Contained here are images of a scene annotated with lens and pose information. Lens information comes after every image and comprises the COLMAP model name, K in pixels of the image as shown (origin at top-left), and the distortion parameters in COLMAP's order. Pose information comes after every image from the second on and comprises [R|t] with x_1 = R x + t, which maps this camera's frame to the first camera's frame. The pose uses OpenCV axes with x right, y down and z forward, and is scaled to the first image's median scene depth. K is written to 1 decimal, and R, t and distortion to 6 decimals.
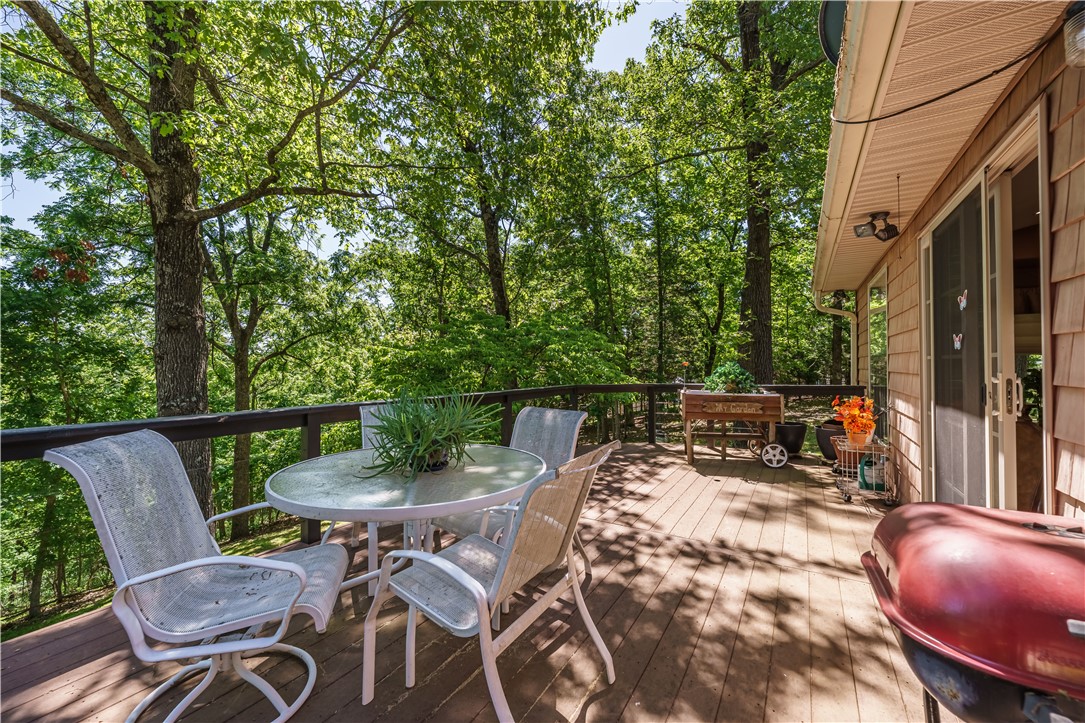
lens RADIAL K [[442.0, 0, 533.4], [0, 442.0, 355.3], [0, 0, 1]] dist [-0.002982, 0.000112]
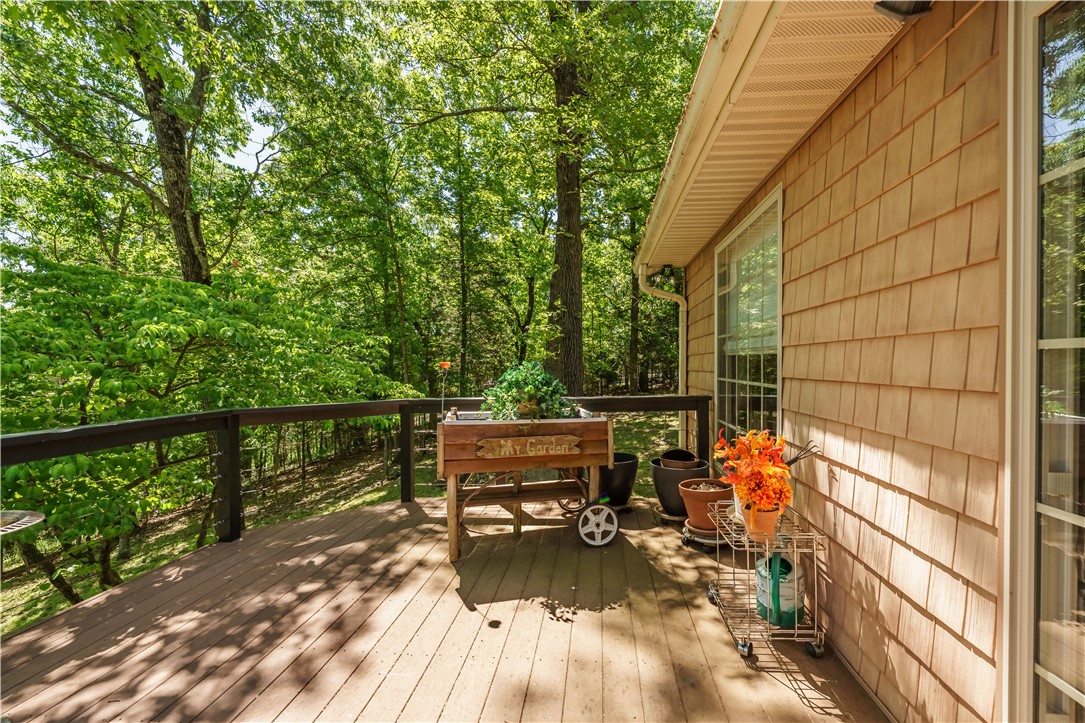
lens RADIAL K [[442.0, 0, 543.5], [0, 442.0, 362.6], [0, 0, 1]] dist [-0.002982, 0.000112]
pose [[0.912511, -0.003378, 0.409039, 0.091271], [-0.002491, 0.999901, 0.013814, 0.003535], [-0.409046, -0.013624, 0.912412, 0.187373]]
